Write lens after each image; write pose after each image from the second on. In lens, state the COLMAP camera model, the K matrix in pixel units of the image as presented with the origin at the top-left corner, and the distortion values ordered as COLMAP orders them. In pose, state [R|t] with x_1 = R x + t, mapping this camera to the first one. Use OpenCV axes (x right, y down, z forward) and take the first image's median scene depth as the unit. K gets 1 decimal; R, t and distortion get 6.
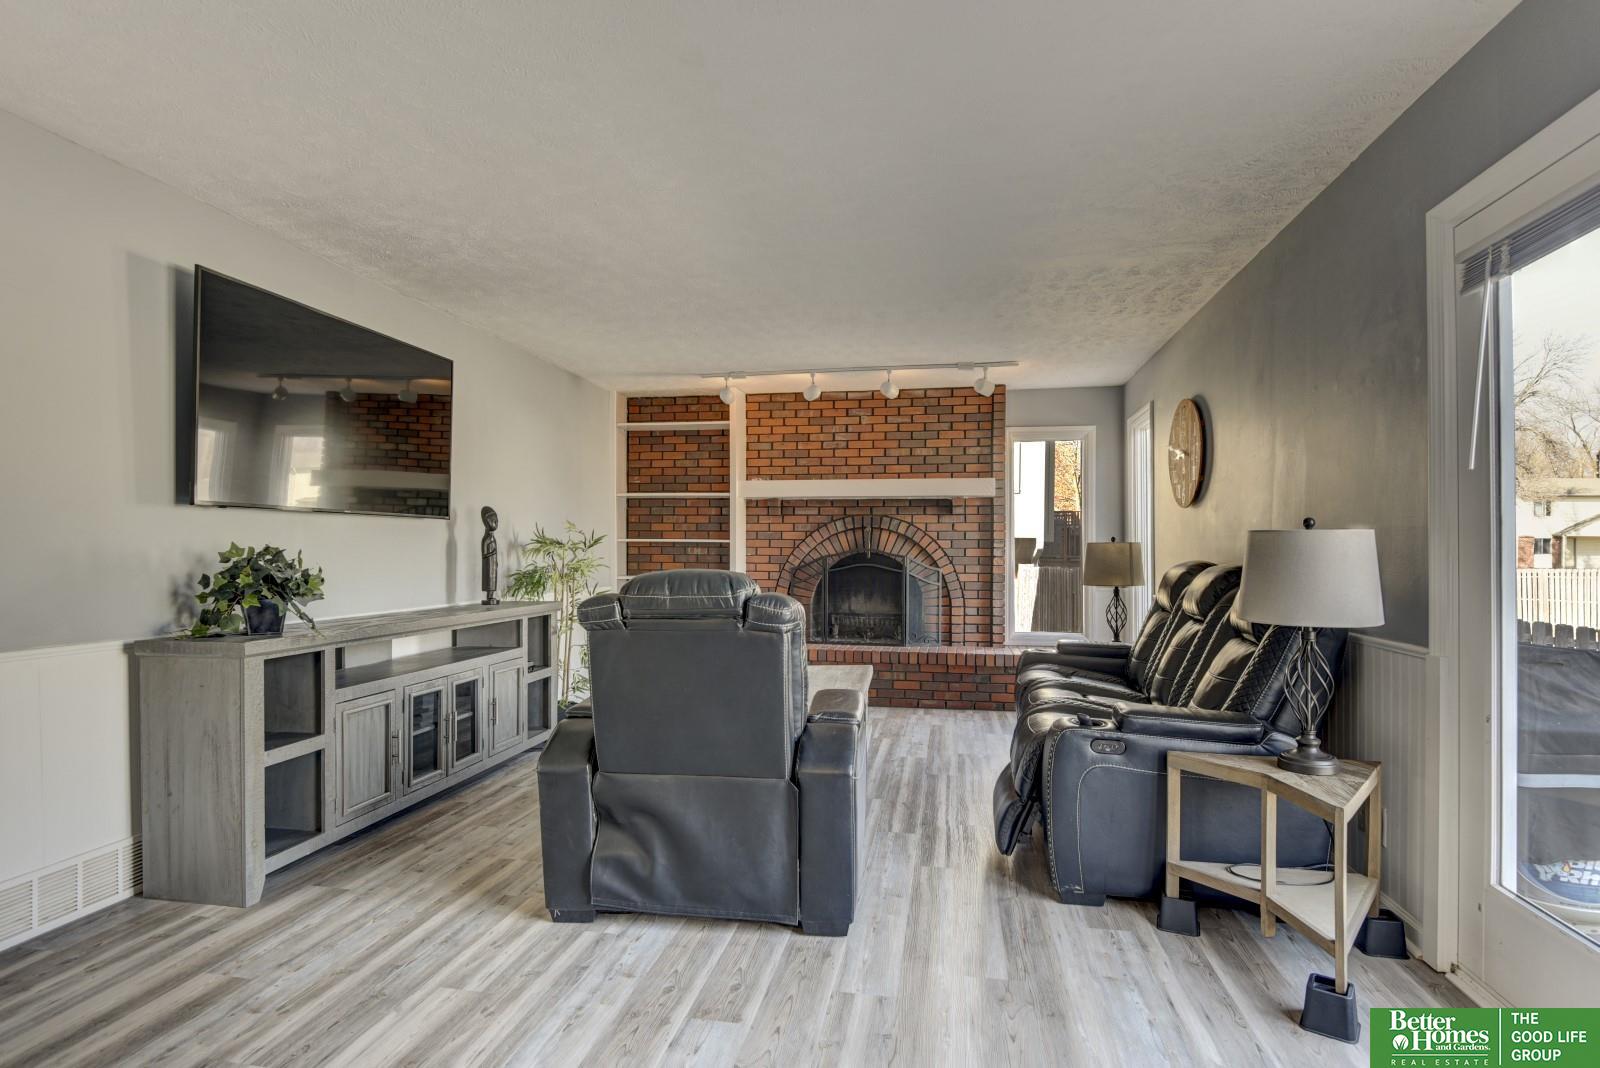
lens RADIAL K [[768.3, 0, 804.9], [0, 768.3, 544.7], [0, 0, 1]] dist [-0.013775, -0.009140]
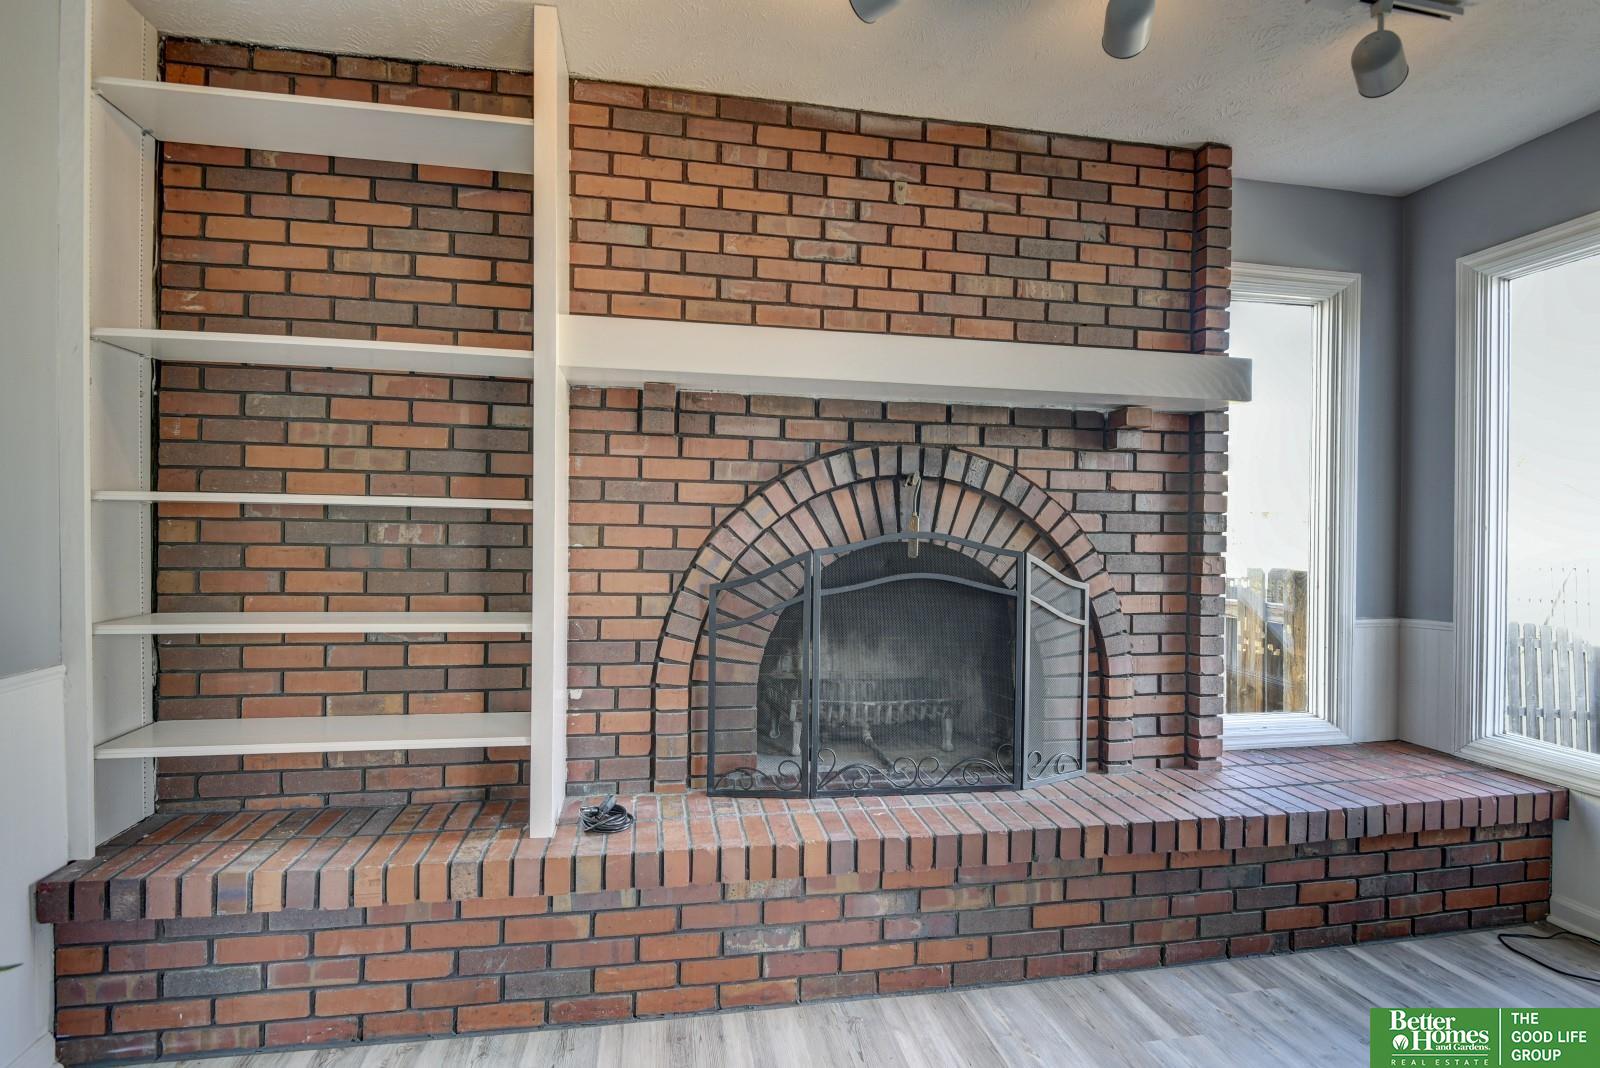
lens RADIAL K [[768.3, 0, 790.9], [0, 768.3, 531.5], [0, 0, 1]] dist [-0.013775, -0.009140]
pose [[0.933402, 0.004268, 0.358808, -0.109356], [-0.015327, 0.999491, 0.027983, -0.004806], [-0.358506, -0.031619, 0.932992, 0.662524]]
